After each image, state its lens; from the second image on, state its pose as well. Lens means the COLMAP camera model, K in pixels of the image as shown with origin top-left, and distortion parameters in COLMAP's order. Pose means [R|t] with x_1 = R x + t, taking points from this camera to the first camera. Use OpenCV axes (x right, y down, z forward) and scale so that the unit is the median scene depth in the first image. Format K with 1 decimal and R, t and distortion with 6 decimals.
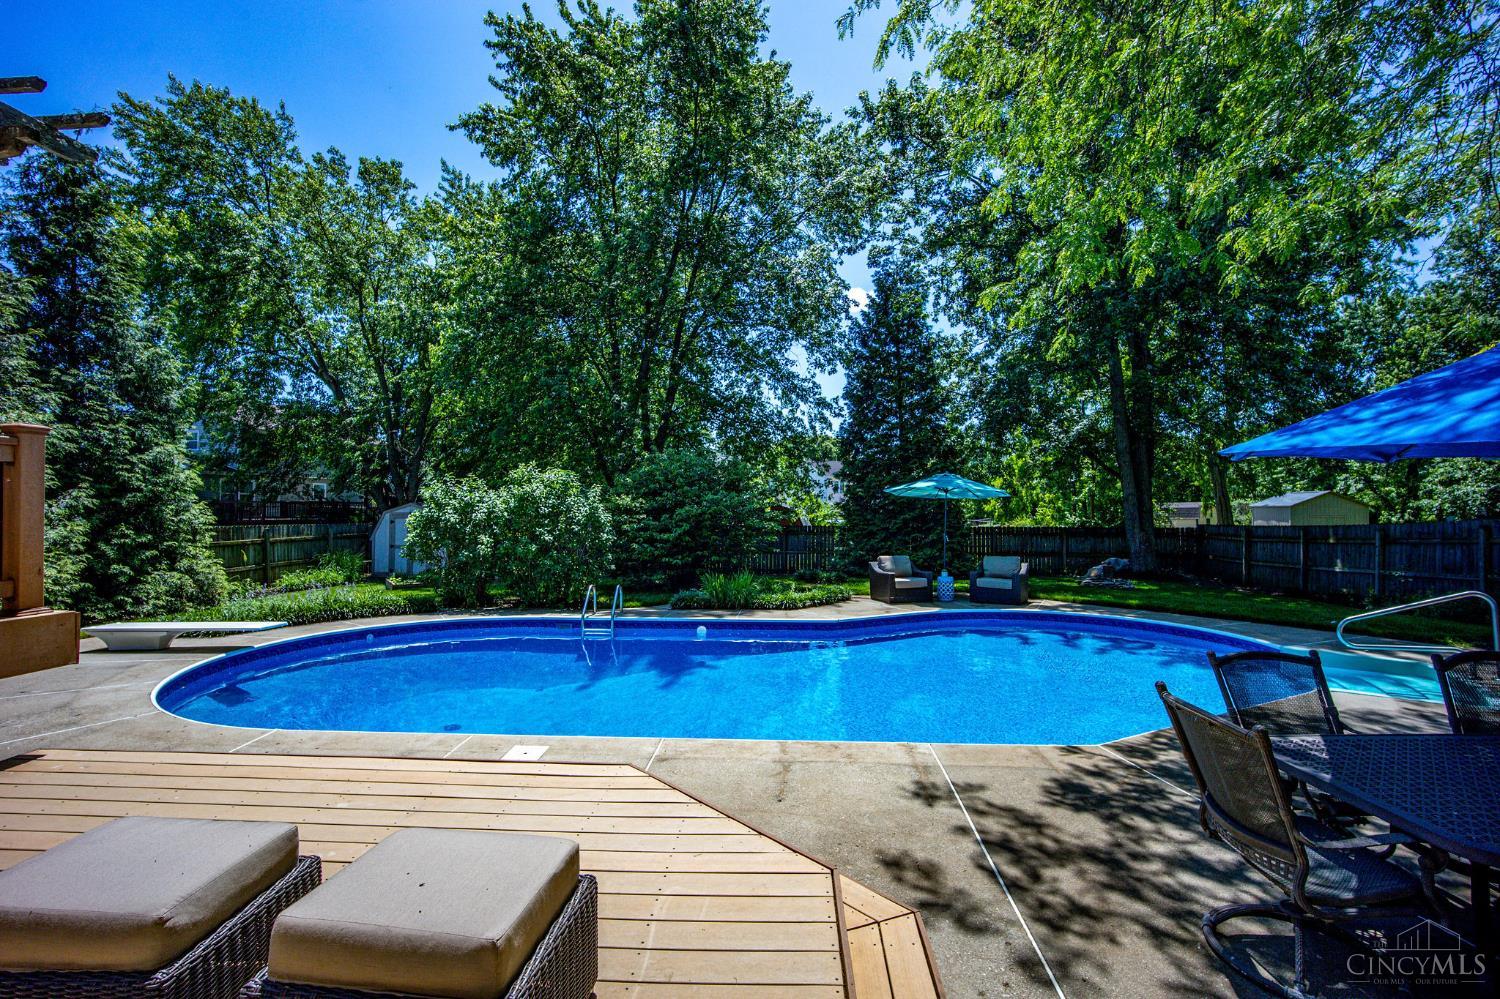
lens RADIAL K [[653.1, 0, 747.8], [0, 653.1, 506.6], [0, 0, 1]] dist [-0.003763, -0.000239]
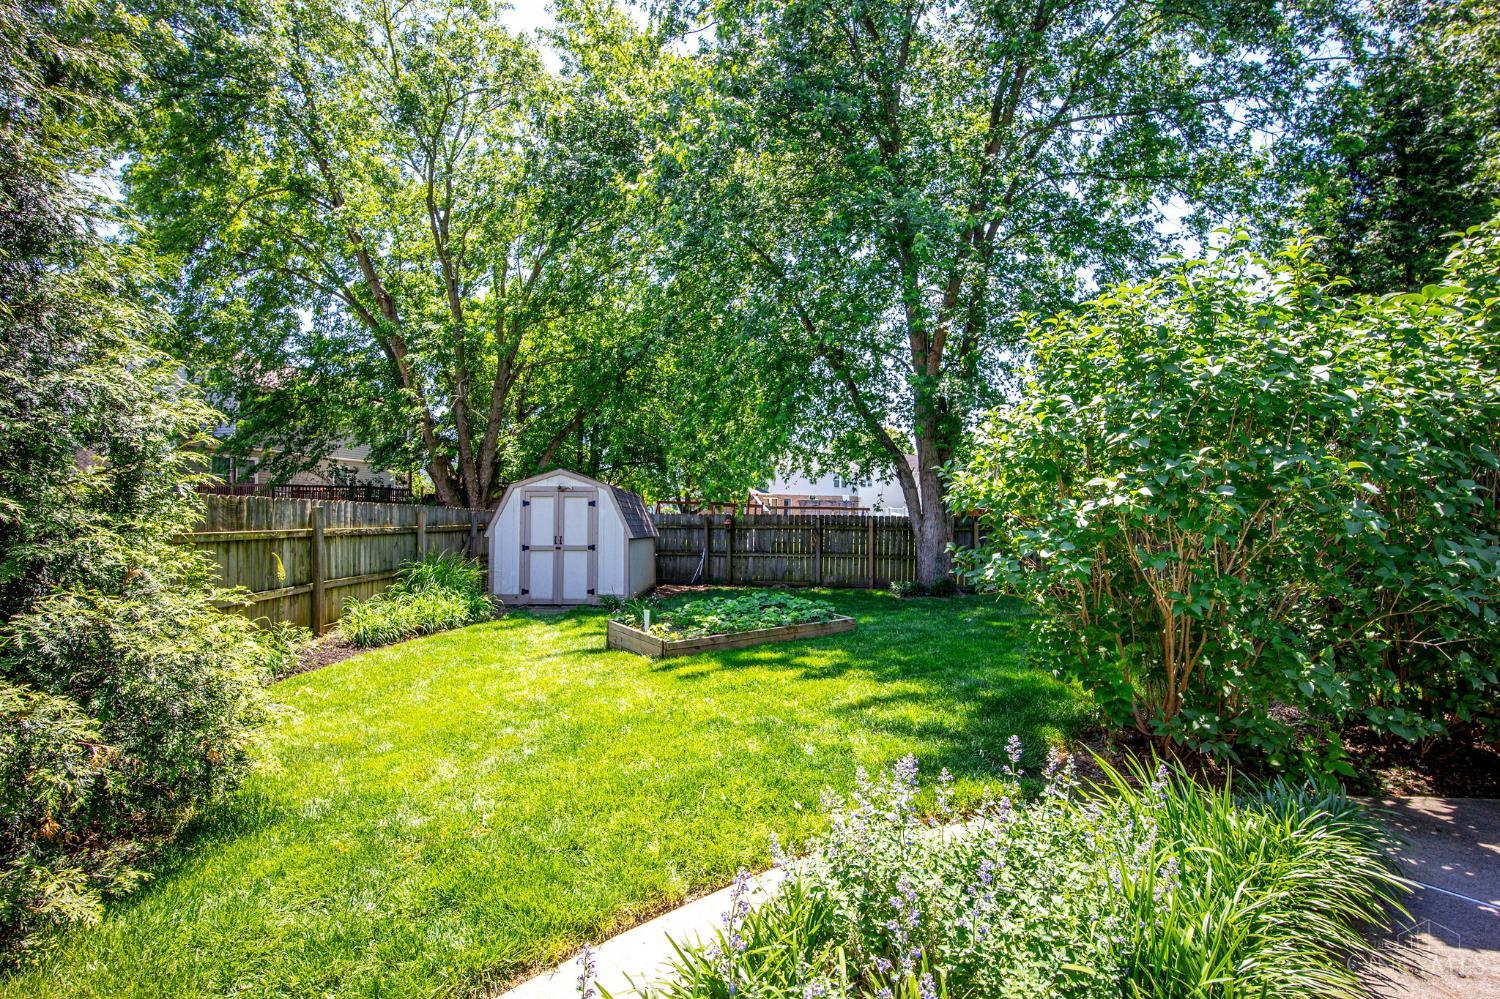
lens RADIAL K [[653.1, 0, 747.8], [0, 653.1, 506.6], [0, 0, 1]] dist [-0.003763, -0.000239]
pose [[0.999844, 0.007472, 0.015996, -0.432867], [-0.007307, 0.999920, -0.010337, 0.036153], [-0.016072, 0.010219, 0.999819, 0.522231]]
